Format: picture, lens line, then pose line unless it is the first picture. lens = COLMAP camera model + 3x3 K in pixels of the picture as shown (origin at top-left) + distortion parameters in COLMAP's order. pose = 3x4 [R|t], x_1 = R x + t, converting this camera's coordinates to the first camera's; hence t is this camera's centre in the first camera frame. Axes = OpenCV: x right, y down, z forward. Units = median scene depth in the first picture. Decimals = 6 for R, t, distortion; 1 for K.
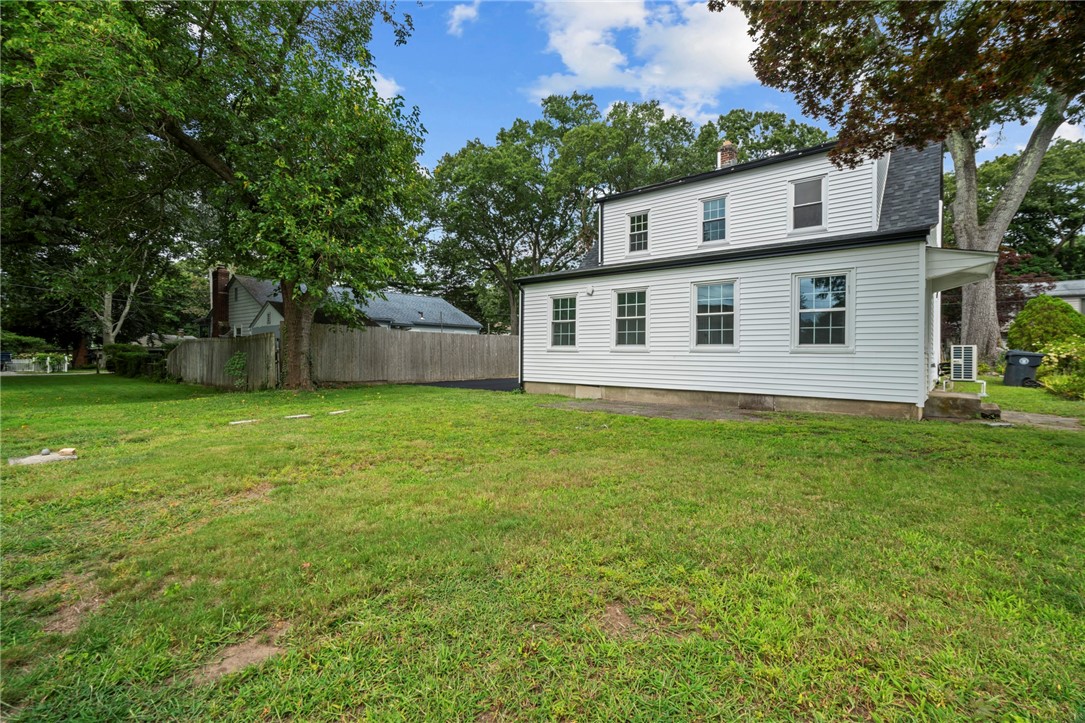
lens RADIAL K [[489.3, 0, 541.9], [0, 489.3, 367.4], [0, 0, 1]] dist [0.019437, 0.000123]
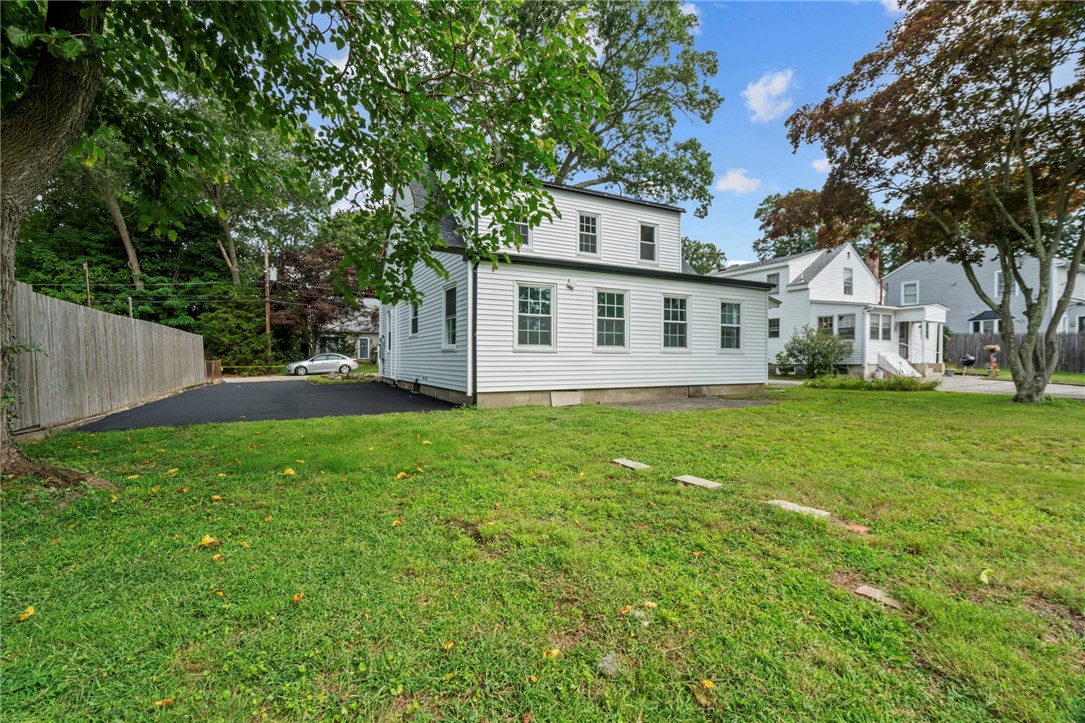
lens RADIAL K [[489.3, 0, 541.9], [0, 489.3, 367.4], [0, 0, 1]] dist [0.019437, 0.000123]
pose [[0.379764, -0.030959, 0.924565, -0.776823], [0.022644, 0.999451, 0.024166, -0.028738], [-0.924806, 0.011758, 0.380257, 0.734382]]
